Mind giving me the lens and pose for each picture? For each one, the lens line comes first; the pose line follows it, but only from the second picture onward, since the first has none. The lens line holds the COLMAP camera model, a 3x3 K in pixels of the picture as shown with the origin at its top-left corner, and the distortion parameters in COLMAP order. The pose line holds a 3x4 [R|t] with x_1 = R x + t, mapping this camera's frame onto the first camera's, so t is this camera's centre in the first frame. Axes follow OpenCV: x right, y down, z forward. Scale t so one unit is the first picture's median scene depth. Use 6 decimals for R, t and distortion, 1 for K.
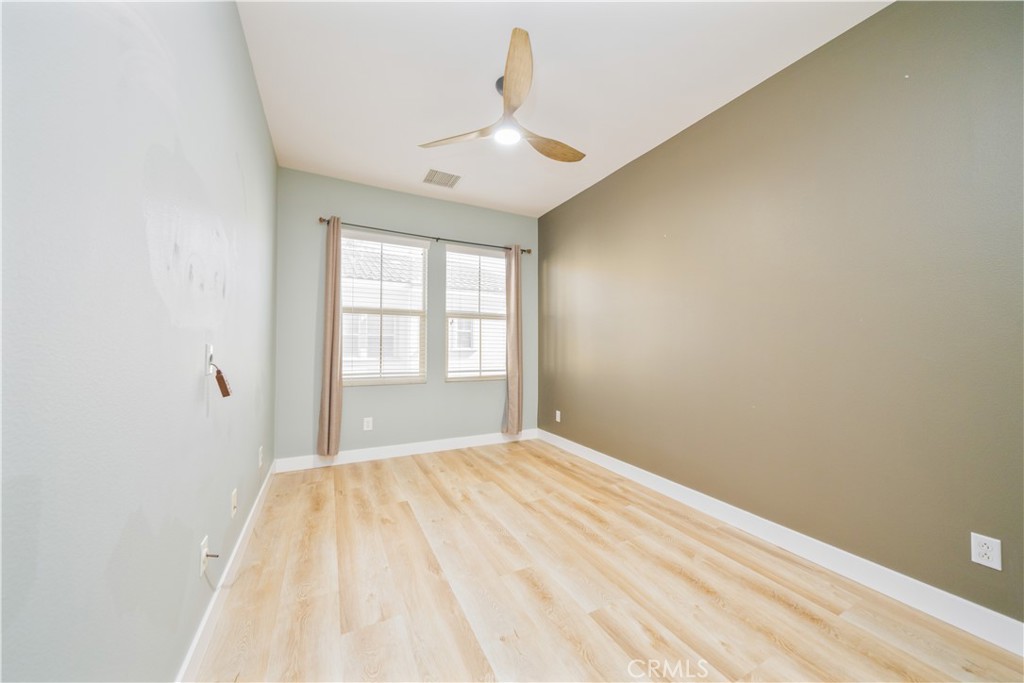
lens RADIAL K [[345.6, 0, 512.0], [0, 345.6, 341.5], [0, 0, 1]] dist [0.000028, -0.000024]
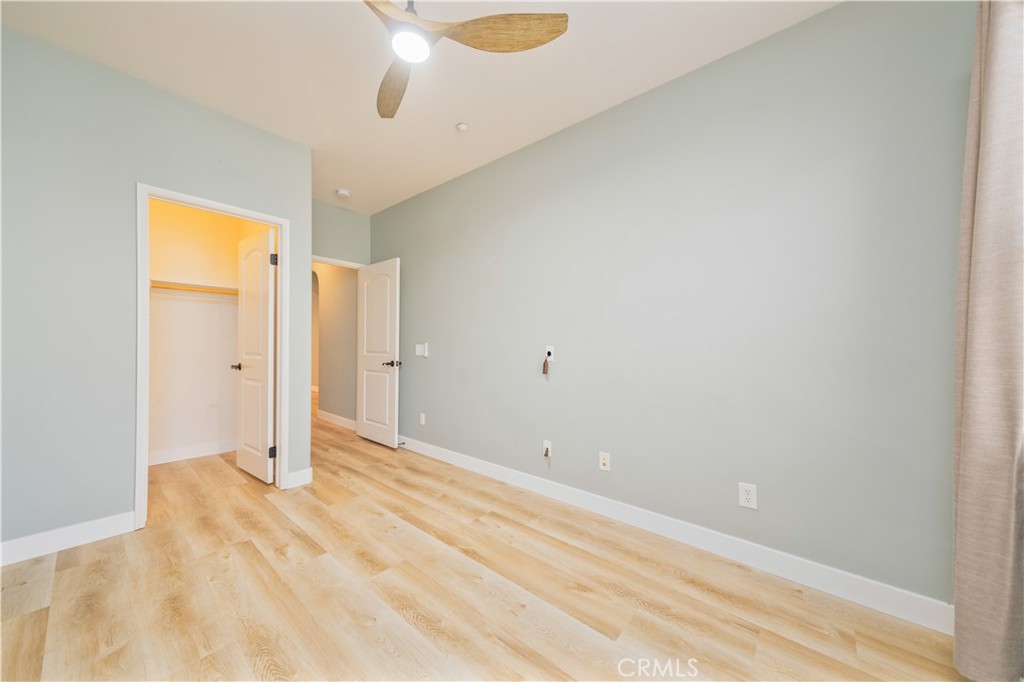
lens RADIAL K [[345.6, 0, 512.0], [0, 345.6, 341.0], [0, 0, 1]] dist [0.000028, -0.000024]
pose [[-0.922405, -0.020868, -0.385661, 0.083361], [-0.013876, 0.999685, -0.020905, 0.015488], [0.385976, -0.013931, -0.922404, 2.068827]]
